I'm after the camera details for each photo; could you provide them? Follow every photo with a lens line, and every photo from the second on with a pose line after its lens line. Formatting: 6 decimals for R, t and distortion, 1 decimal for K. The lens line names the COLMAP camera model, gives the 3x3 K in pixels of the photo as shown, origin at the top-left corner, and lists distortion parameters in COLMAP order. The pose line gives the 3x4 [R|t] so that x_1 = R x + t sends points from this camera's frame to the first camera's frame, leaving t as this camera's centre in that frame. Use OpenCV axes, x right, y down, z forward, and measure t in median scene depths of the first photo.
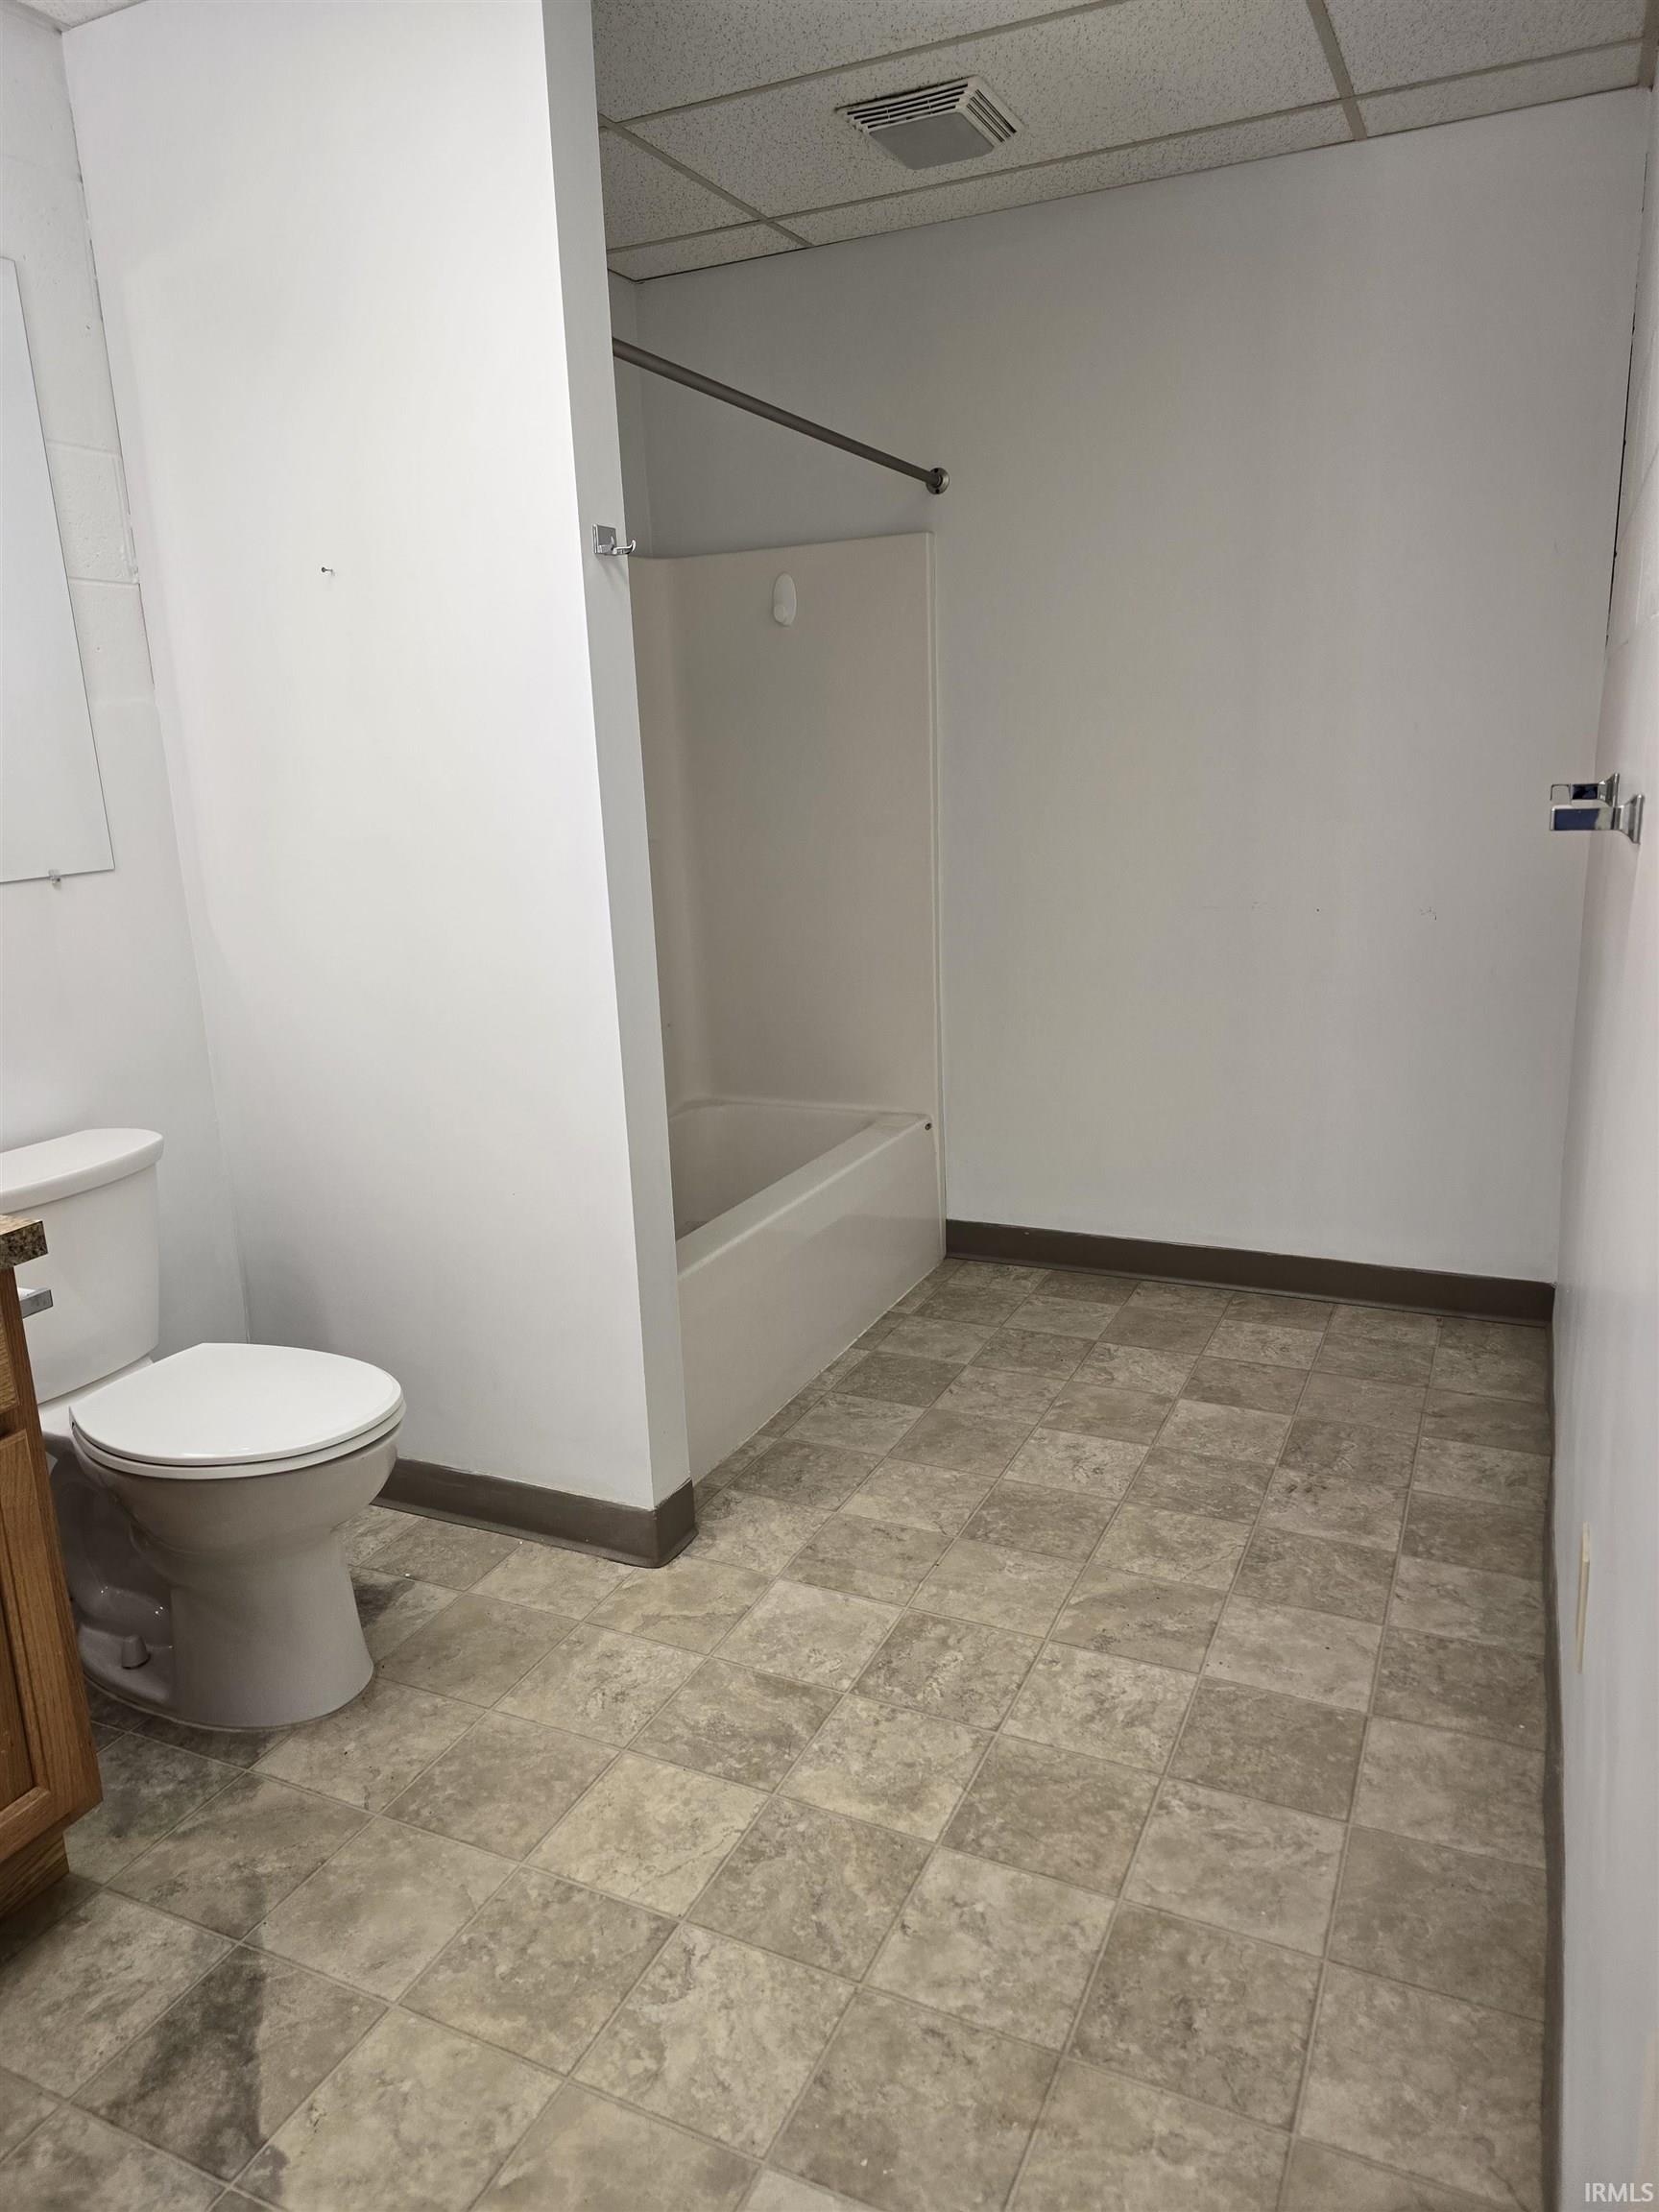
lens RADIAL K [[1480.9, 0, 824.7], [0, 1480.9, 1078.2], [0, 0, 1]] dist [0.044280, -0.035405]
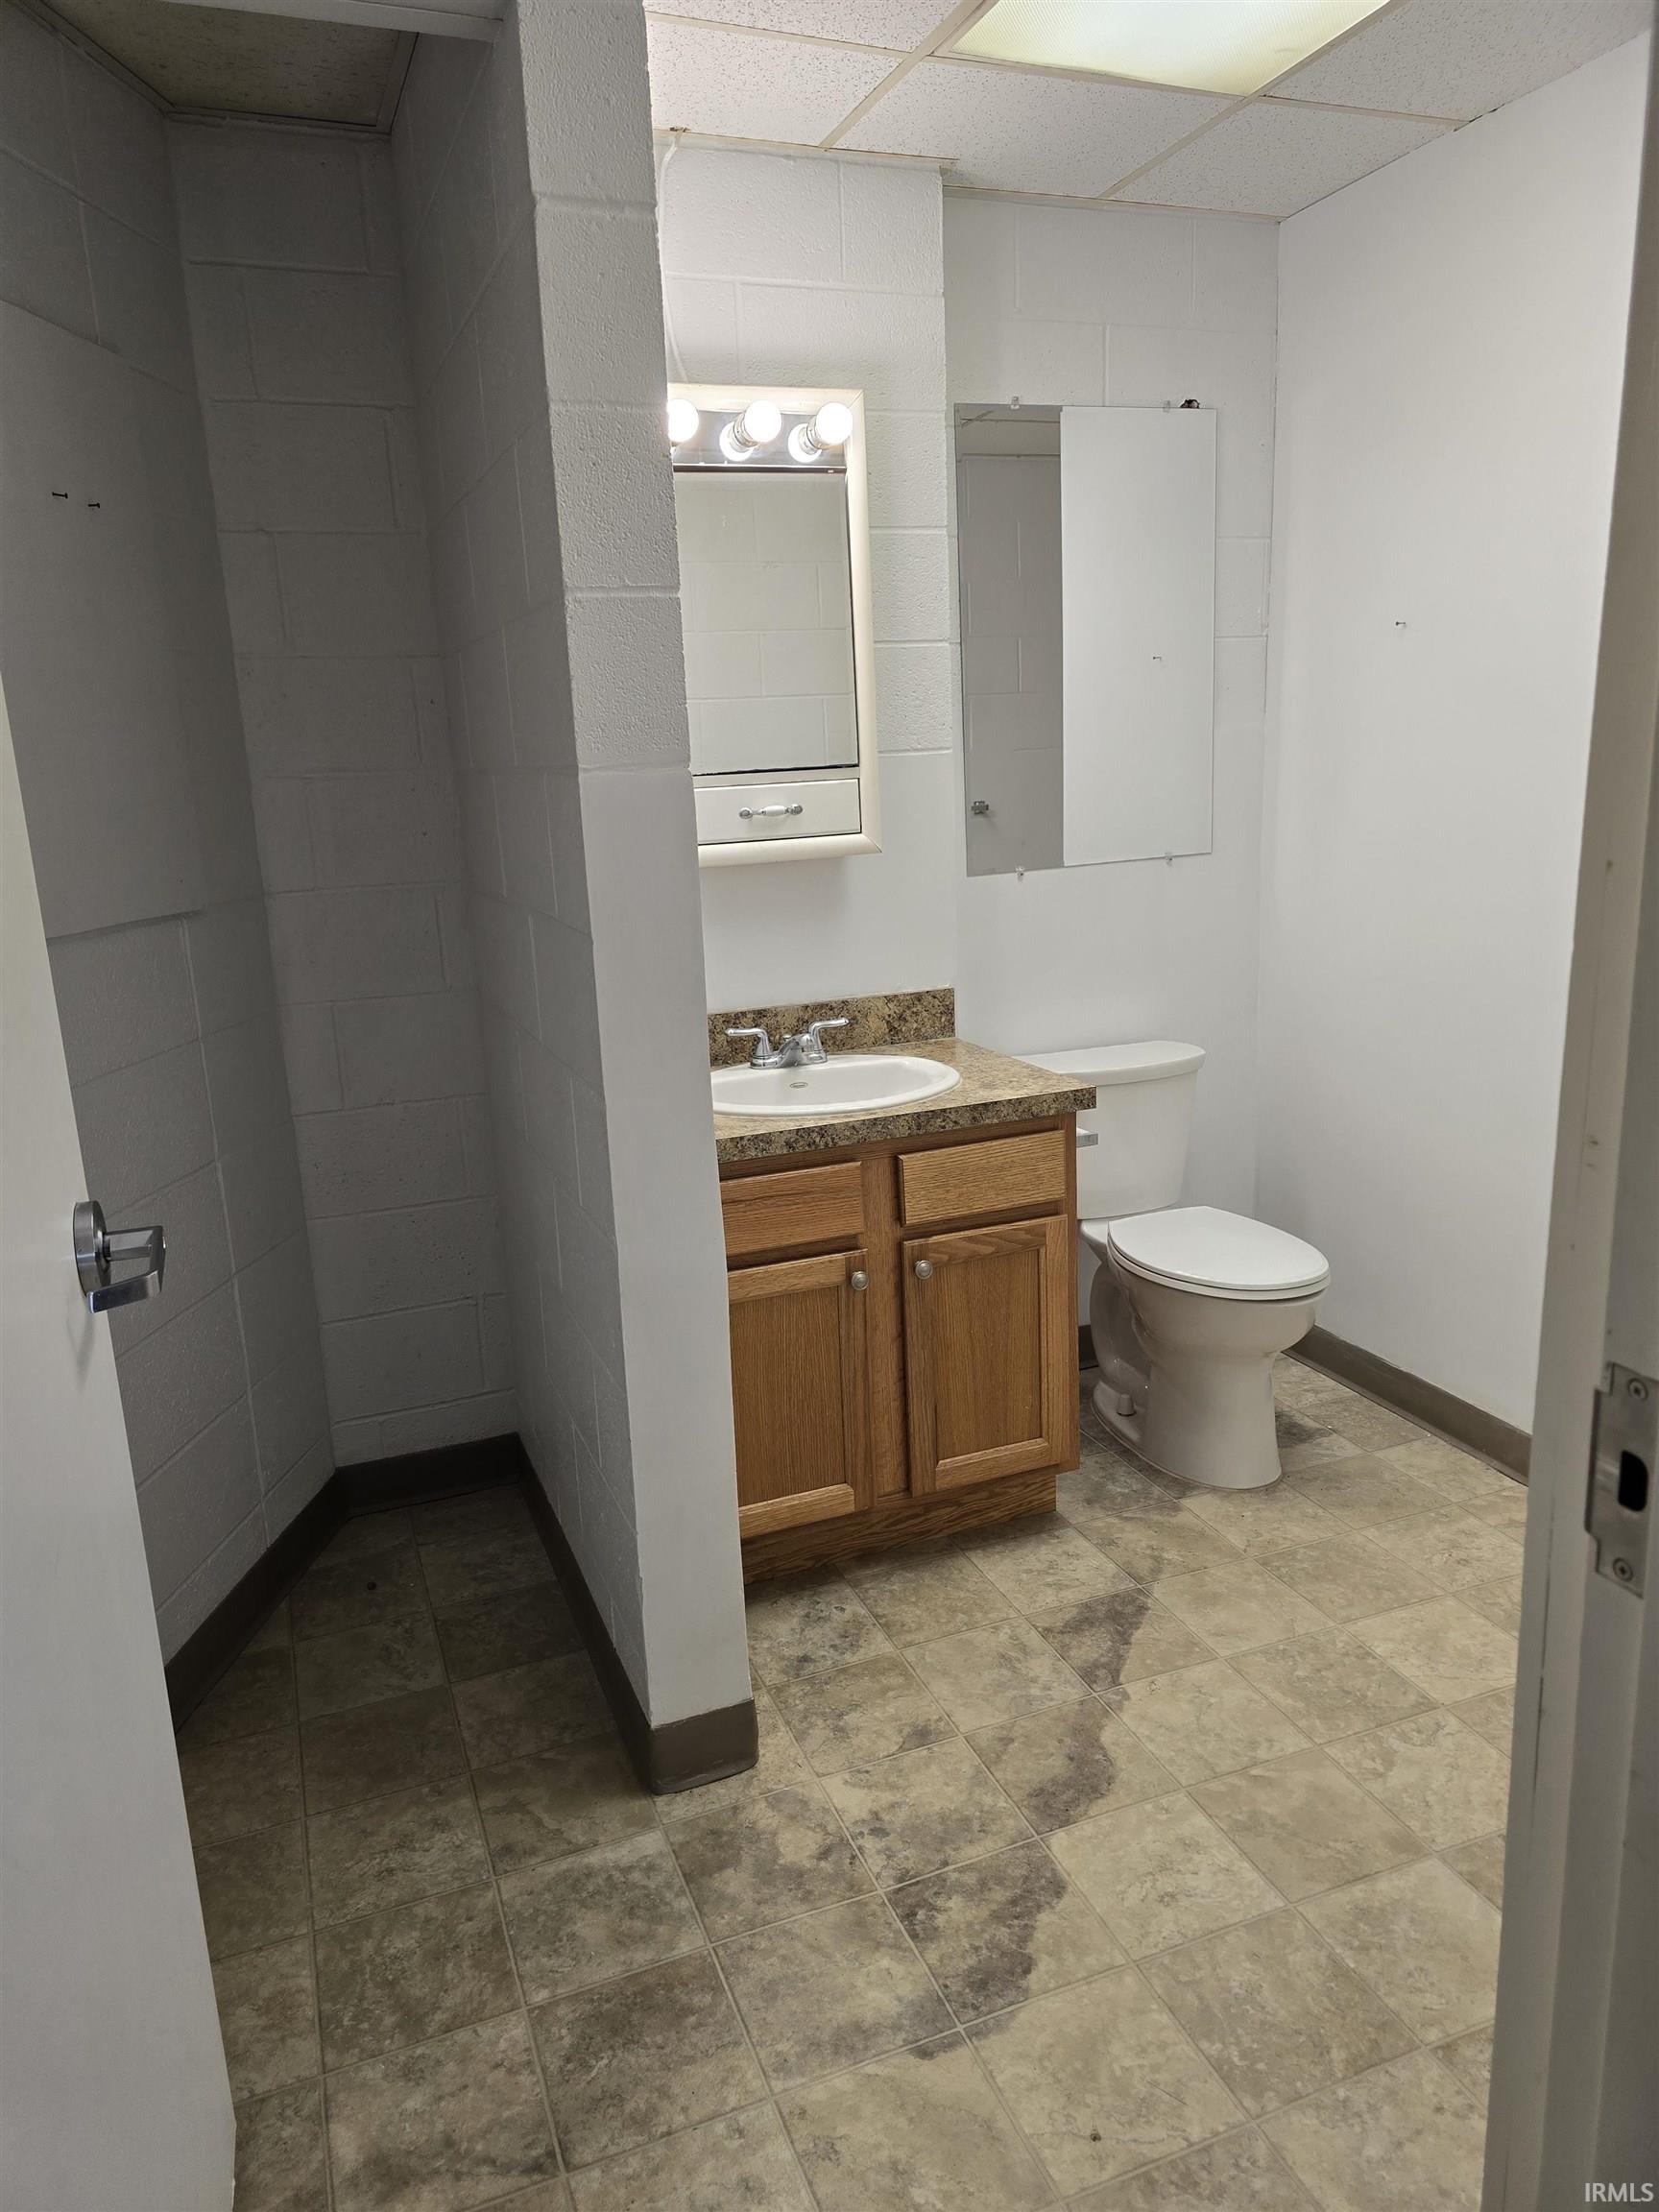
lens RADIAL K [[1480.9, 0, 824.7], [0, 1480.9, 1078.2], [0, 0, 1]] dist [0.044280, -0.035405]
pose [[0.729541, 0.158072, -0.665419, 0.269618], [-0.139236, 0.986876, 0.081782, -0.000661], [0.669614, 0.032987, 0.741977, -0.306595]]
